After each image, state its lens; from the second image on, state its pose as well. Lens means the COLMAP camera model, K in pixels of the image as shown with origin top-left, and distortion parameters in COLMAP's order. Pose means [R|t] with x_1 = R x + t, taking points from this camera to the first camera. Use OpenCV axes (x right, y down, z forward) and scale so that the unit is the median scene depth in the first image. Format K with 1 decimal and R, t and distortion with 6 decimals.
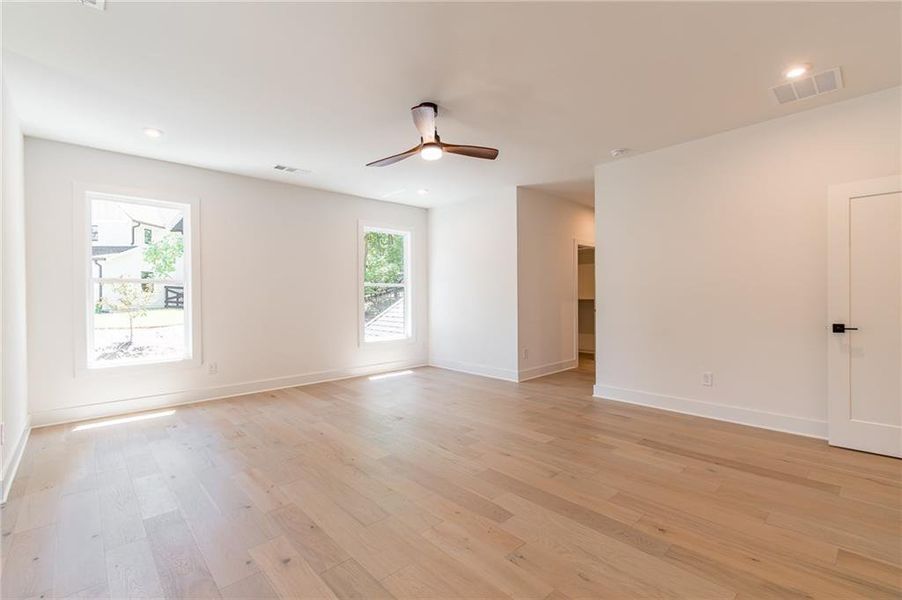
lens RADIAL K [[403.4, 0, 471.0], [0, 403.4, 298.0], [0, 0, 1]] dist [-0.001407, 0.000132]
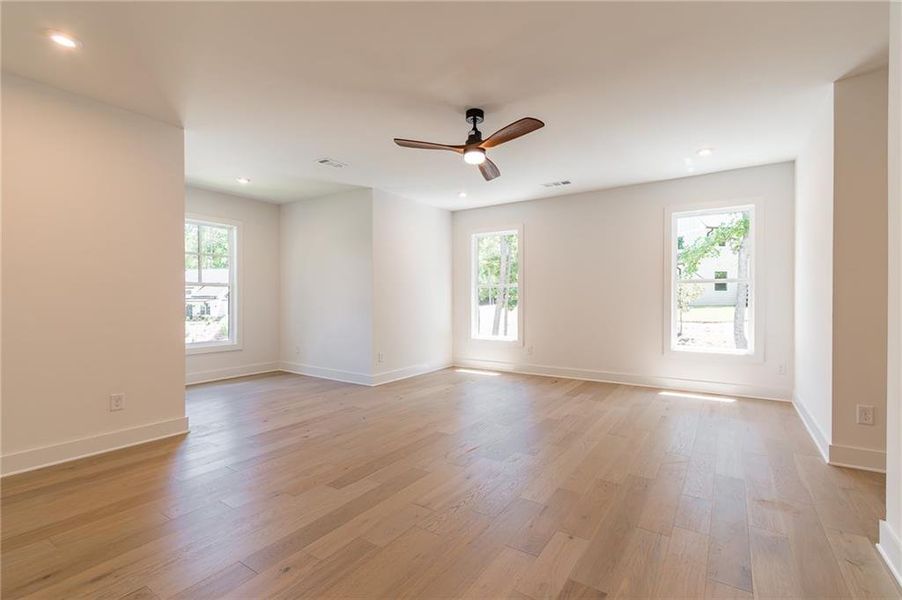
lens RADIAL K [[403.4, 0, 471.0], [0, 403.4, 298.0], [0, 0, 1]] dist [-0.001407, 0.000132]
pose [[0.221106, 0.008653, -0.975211, 0.572774], [-0.002335, 0.999962, 0.008343, -0.007885], [0.975247, 0.000432, 0.221118, 0.488968]]
